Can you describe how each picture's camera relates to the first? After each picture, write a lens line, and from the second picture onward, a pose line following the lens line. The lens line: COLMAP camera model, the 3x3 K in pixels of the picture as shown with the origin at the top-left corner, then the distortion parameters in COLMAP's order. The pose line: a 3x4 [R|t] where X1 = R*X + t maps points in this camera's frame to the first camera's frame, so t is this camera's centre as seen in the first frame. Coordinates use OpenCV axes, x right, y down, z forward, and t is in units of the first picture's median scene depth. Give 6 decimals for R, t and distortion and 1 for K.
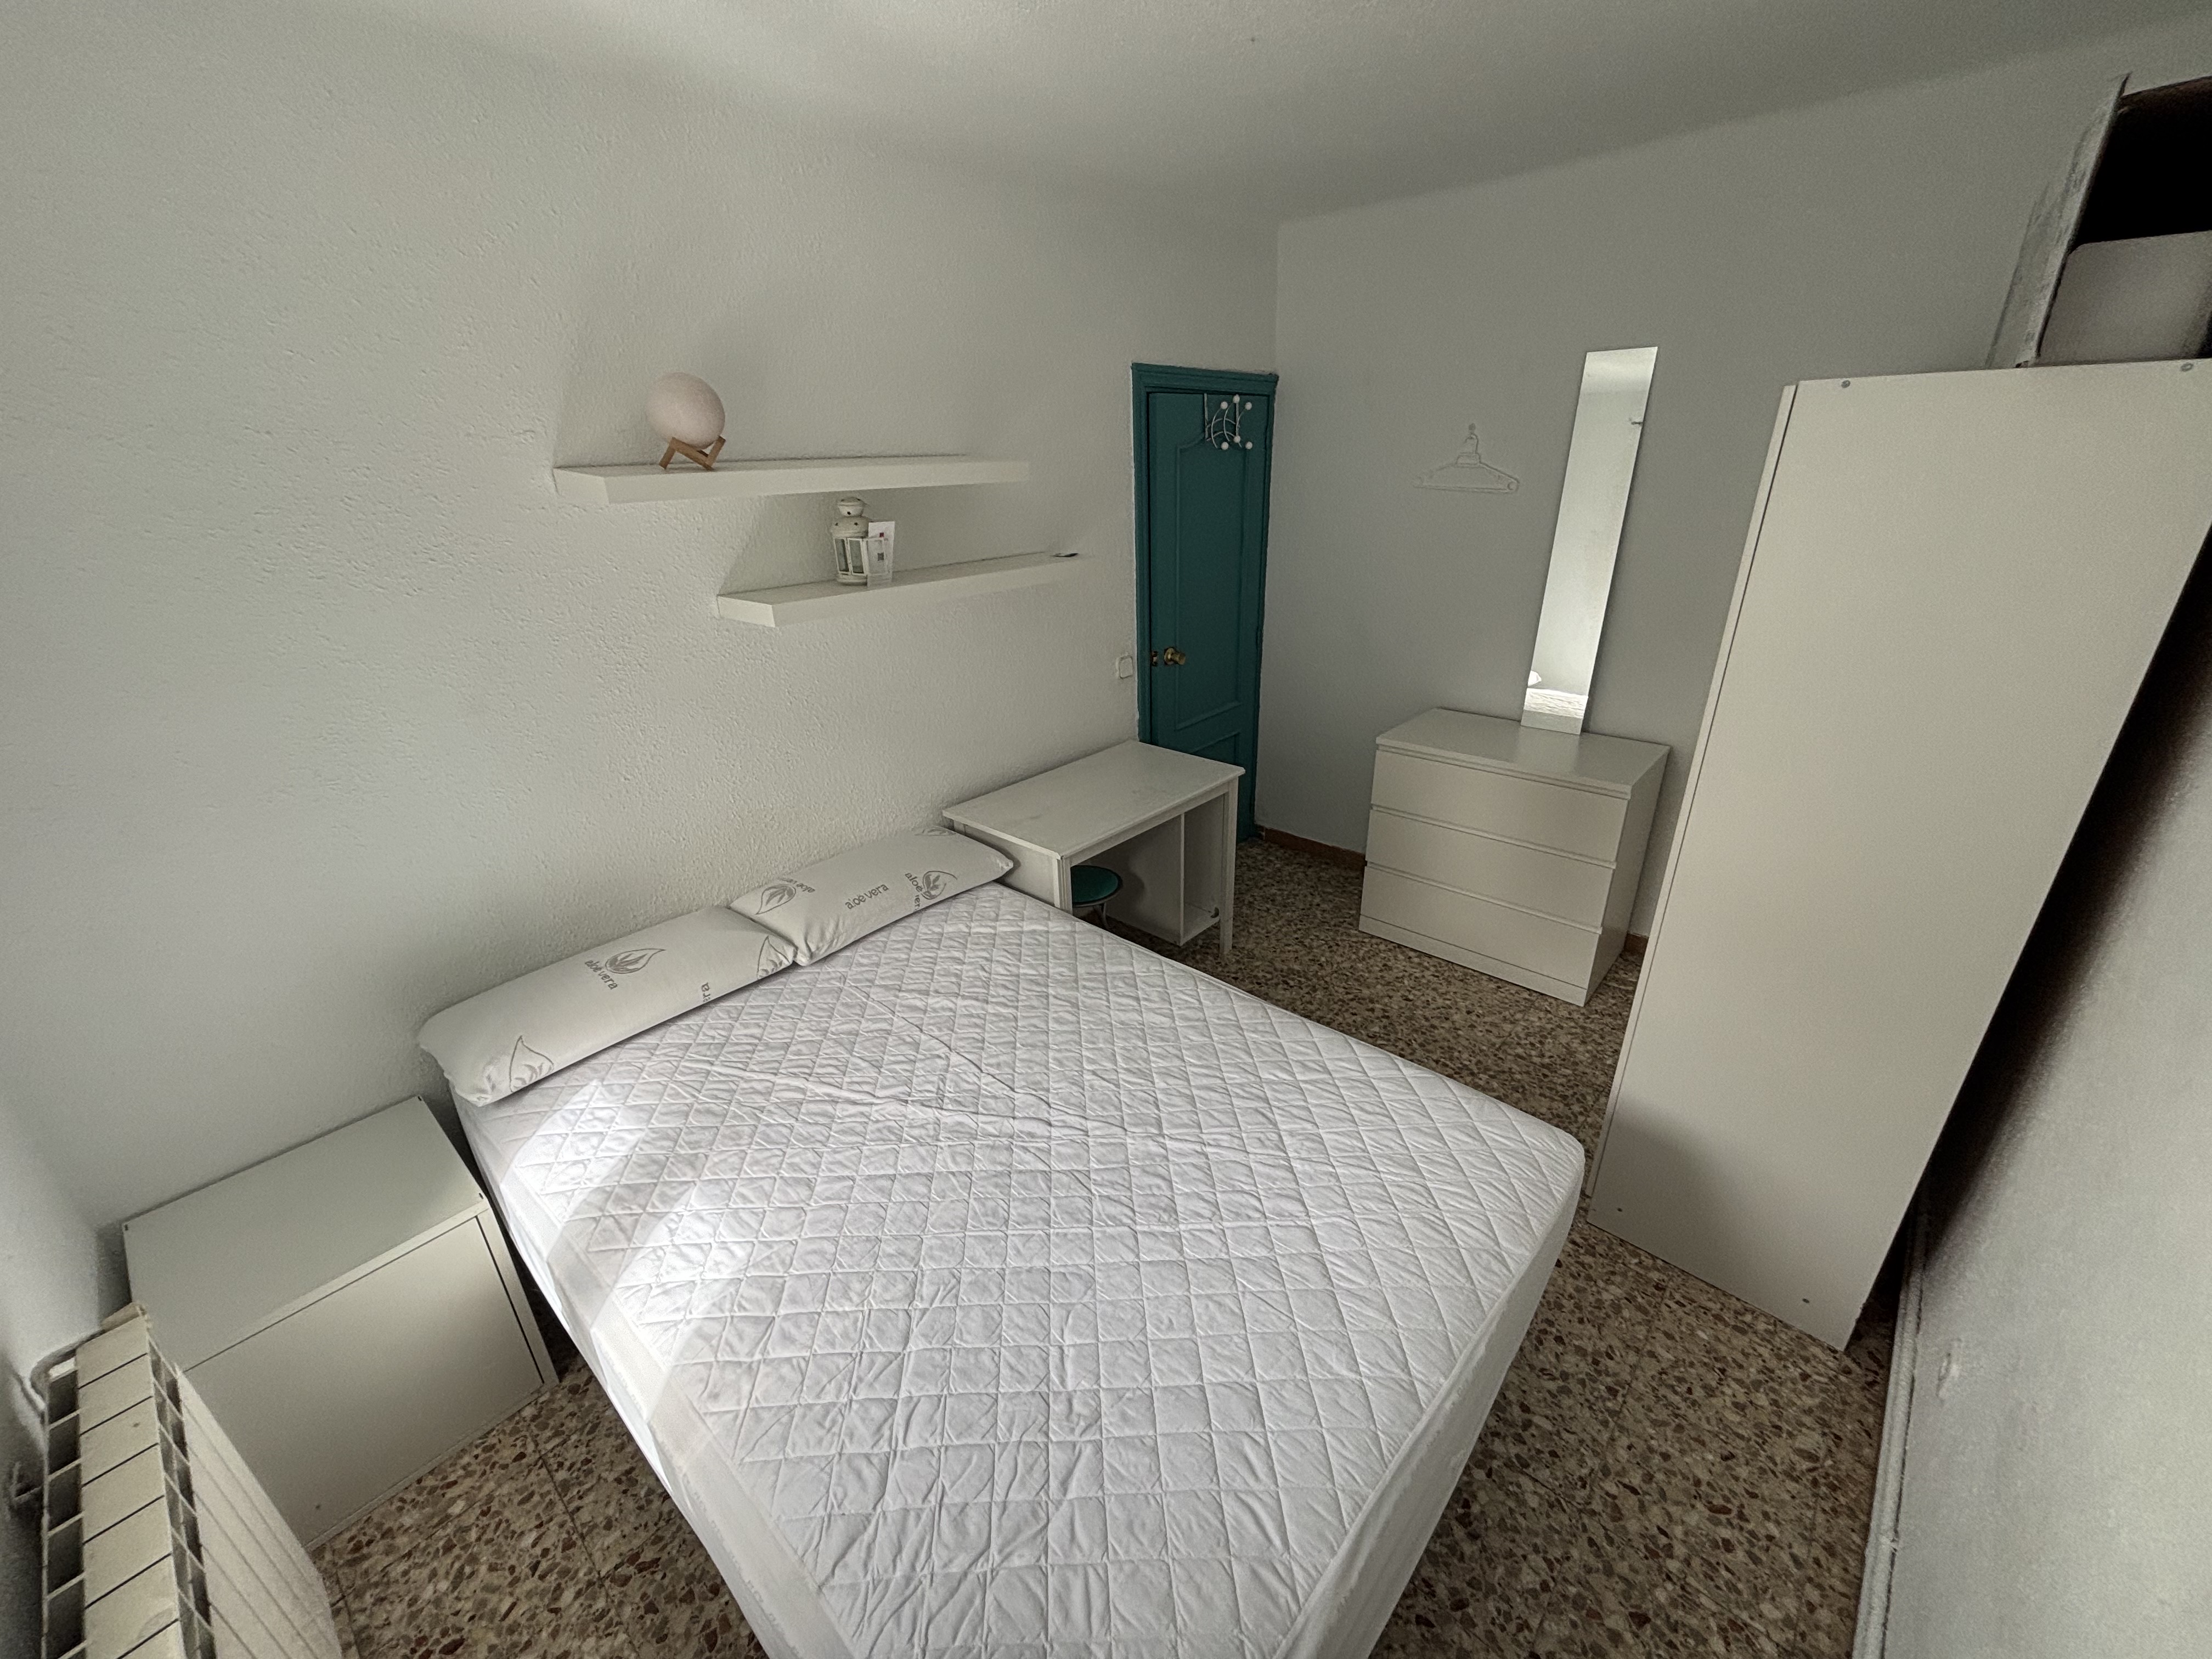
lens RADIAL K [[883.6, 0, 1109.8], [0, 883.6, 831.4], [0, 0, 1]] dist [-0.000843, -0.000066]
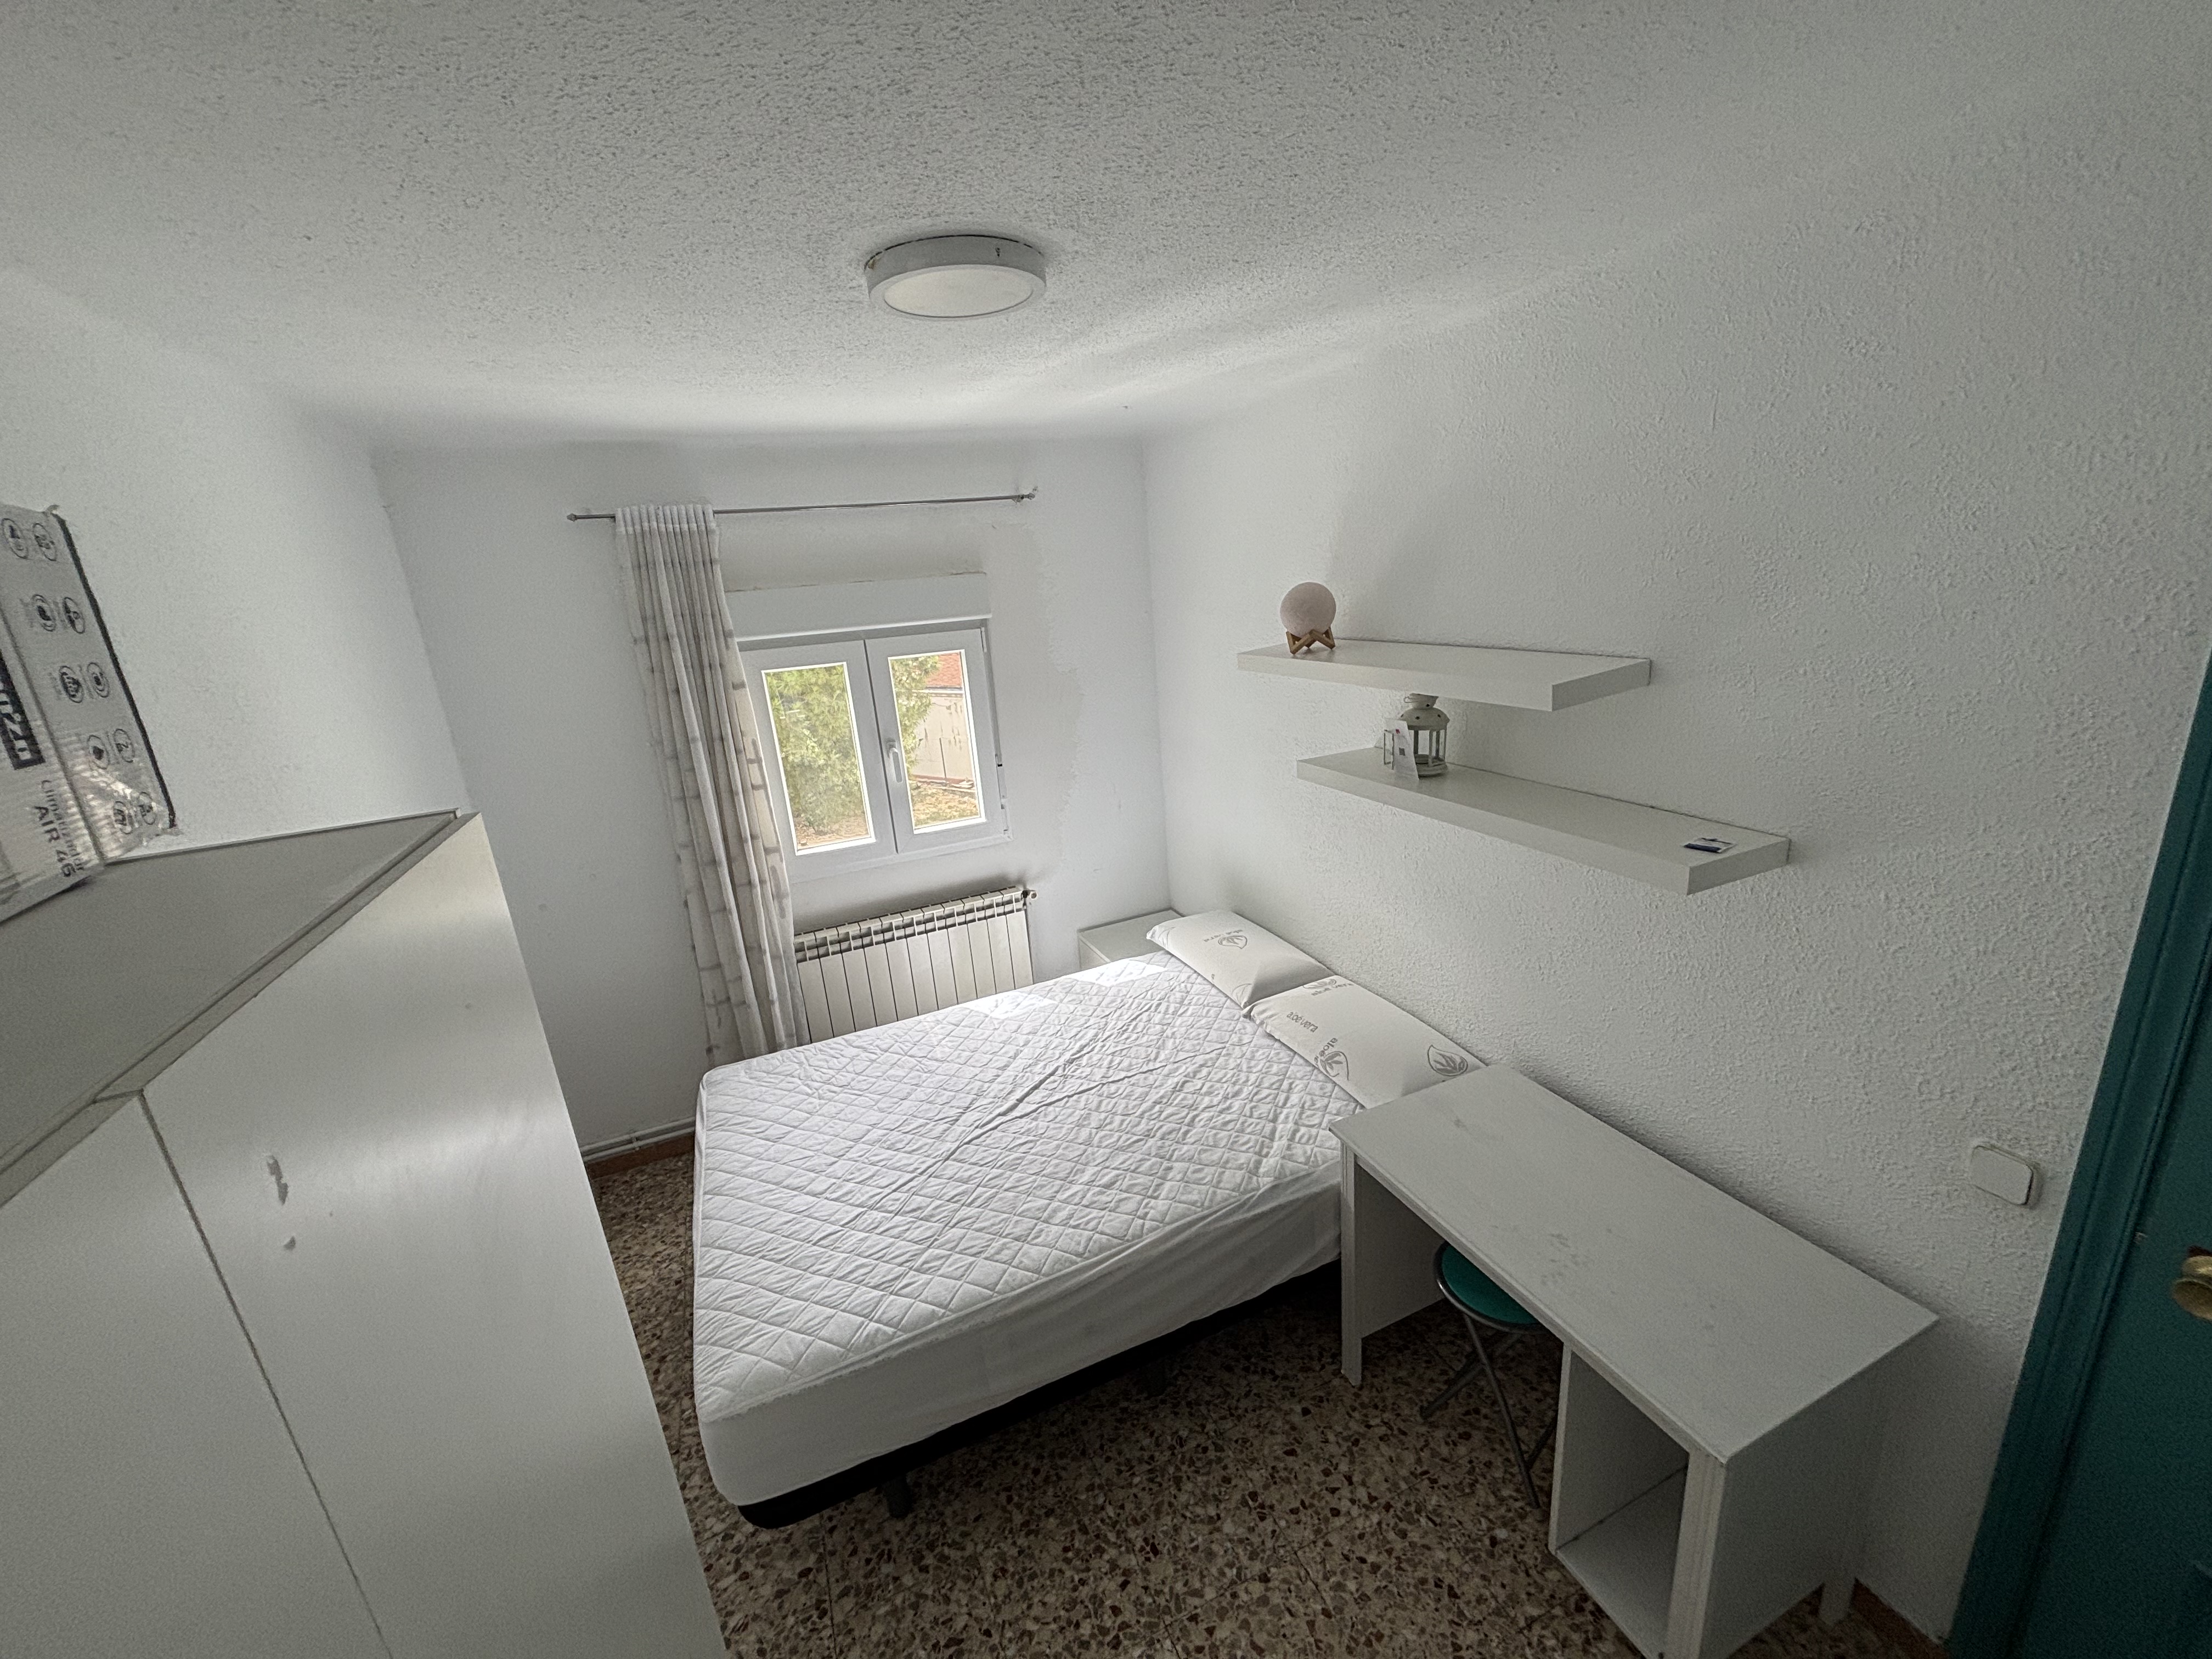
lens RADIAL K [[883.6, 0, 1104.7], [0, 883.6, 829.8], [0, 0, 1]] dist [-0.000843, -0.000066]
pose [[-0.413019, 0.316154, -0.854085, 0.818941], [-0.274093, 0.851179, 0.447624, -0.655658], [0.868498, 0.418976, -0.264898, 1.140148]]
